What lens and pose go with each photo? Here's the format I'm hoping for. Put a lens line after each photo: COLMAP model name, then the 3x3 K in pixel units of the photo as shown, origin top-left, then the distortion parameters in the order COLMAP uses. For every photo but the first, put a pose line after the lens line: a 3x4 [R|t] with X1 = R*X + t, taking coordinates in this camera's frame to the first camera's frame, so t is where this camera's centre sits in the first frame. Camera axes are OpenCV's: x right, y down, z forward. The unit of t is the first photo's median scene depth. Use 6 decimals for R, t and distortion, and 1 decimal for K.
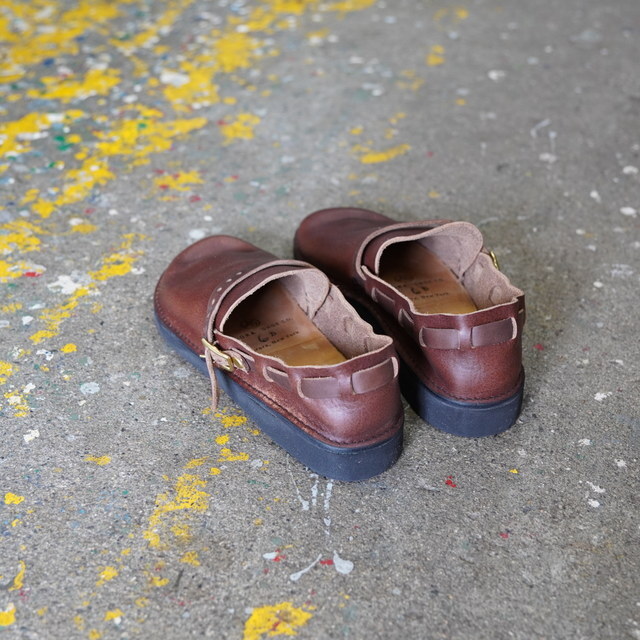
lens RADIAL K [[1156.6, 0, 320.0], [0, 1156.6, 322.4], [0, 0, 1]] dist [0.075436, 0.000000]
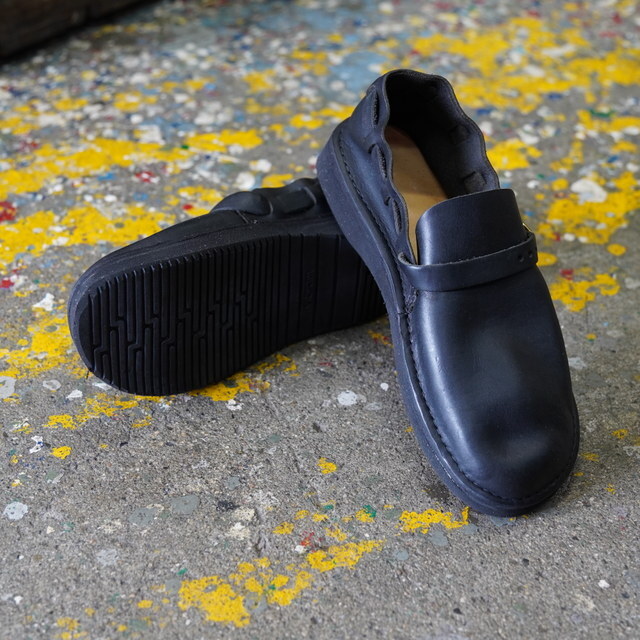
lens RADIAL K [[1237.8, 0, 319.7], [0, 1237.8, 324.1], [0, 0, 1]] dist [0.106539, 0.000000]
pose [[0.676370, 0.458805, -0.576213, 0.368464], [-0.438016, 0.879487, 0.186131, -0.296937], [0.592170, 0.126497, 0.795823, 0.389180]]
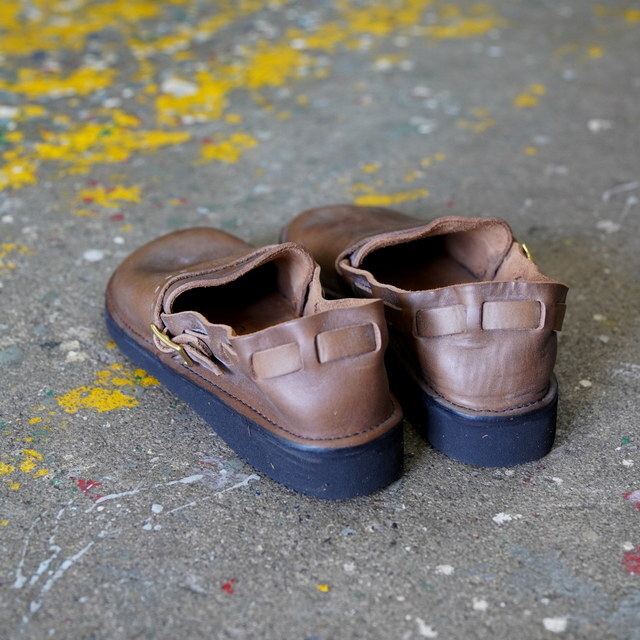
lens RADIAL K [[1495.2, 0, 317.9], [0, 1495.2, 320.6], [0, 0, 1]] dist [0.211548, 0.000000]
pose [[0.966839, 0.127398, -0.221342, 0.303092], [-0.154165, 0.982111, -0.108127, 0.059079], [0.203607, 0.138665, 0.969183, 0.072918]]
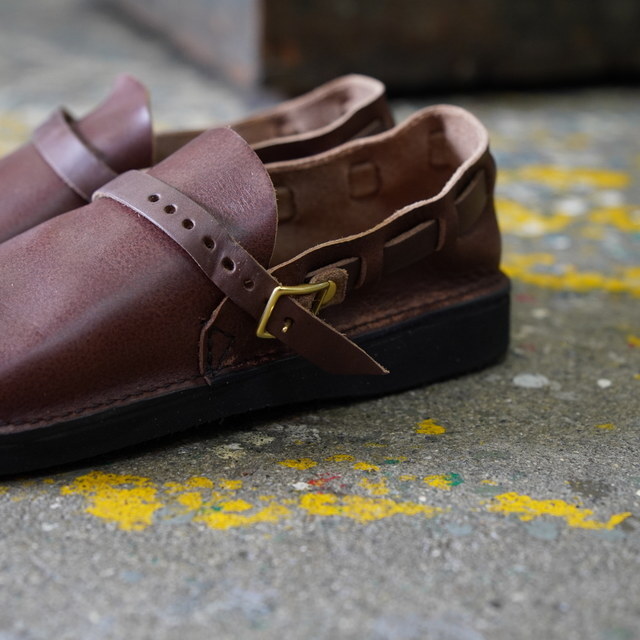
lens RADIAL K [[1543.5, 0, 321.9], [0, 1543.5, 320.5], [0, 0, 1]] dist [0.222710, 0.000000]
pose [[0.233989, 0.290957, -0.927682, 0.477106], [-0.577352, 0.809294, 0.108200, -0.128693], [0.782249, 0.510281, 0.357351, 0.811844]]
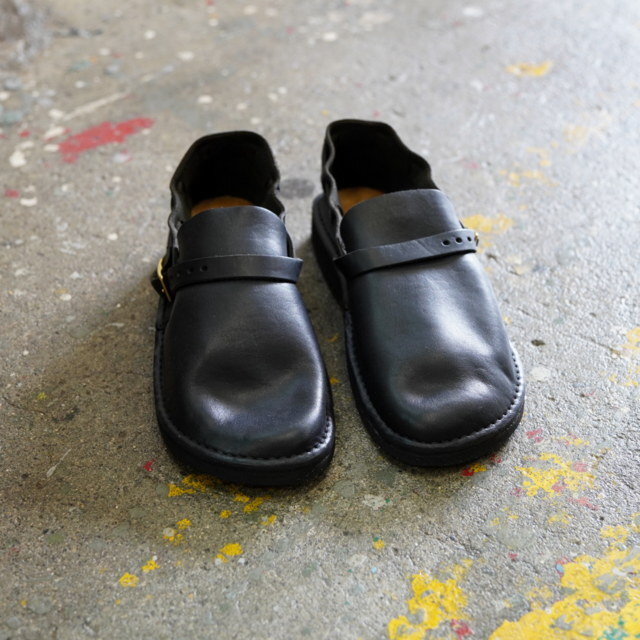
lens RADIAL K [[1333.0, 0, 319.4], [0, 1333.0, 320.4], [0, 0, 1]] dist [0.129279, 0.000000]
pose [[-0.957037, -0.193999, 0.215508, -0.170333], [0.154819, 0.286546, 0.945475, -1.069144], [-0.245174, 0.938219, -0.244200, 1.385480]]
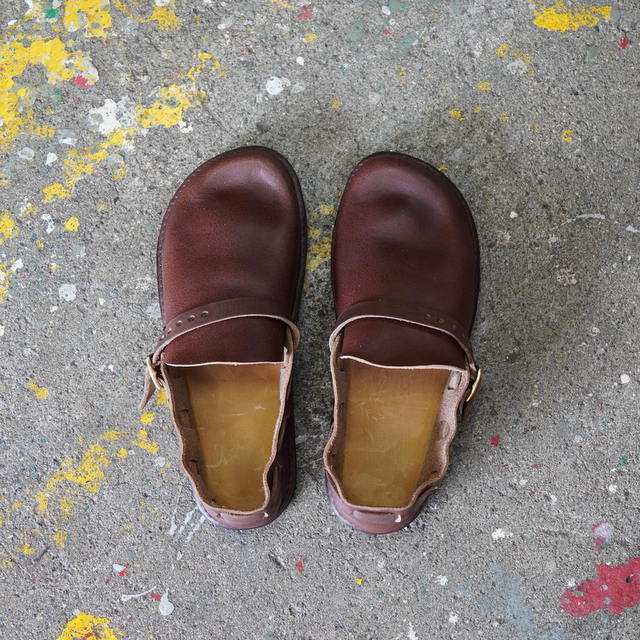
lens RADIAL K [[1518.0, 0, 317.4], [0, 1518.0, 320.0], [0, 0, 1]] dist [0.119865, 0.000000]
pose [[0.872694, 0.482605, -0.074153, 0.104874], [-0.264128, 0.594336, 0.759606, -0.969264], [0.410661, -0.643318, 0.646142, 0.180646]]
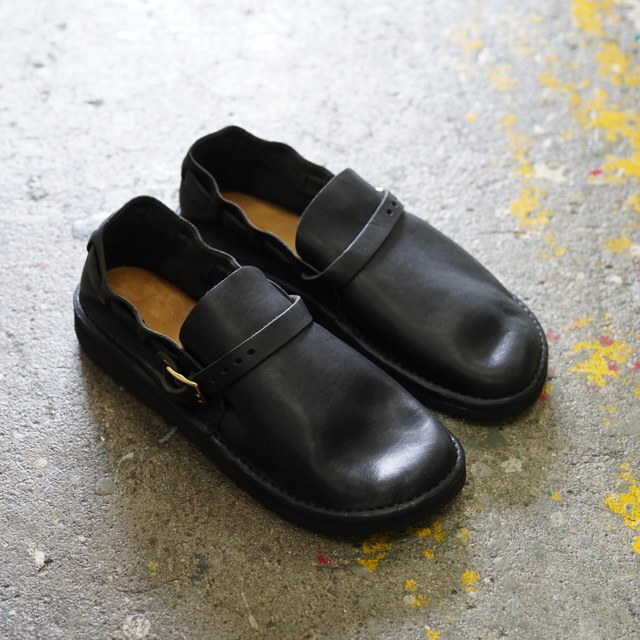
lens RADIAL K [[1543.5, 0, 318.9], [0, 1543.5, 321.1], [0, 0, 1]] dist [0.222710, 0.000000]
pose [[-0.889027, 0.296847, -0.348587, 0.435205], [-0.299679, 0.198341, 0.933195, -1.175479], [0.346155, 0.934100, -0.087372, 1.224691]]
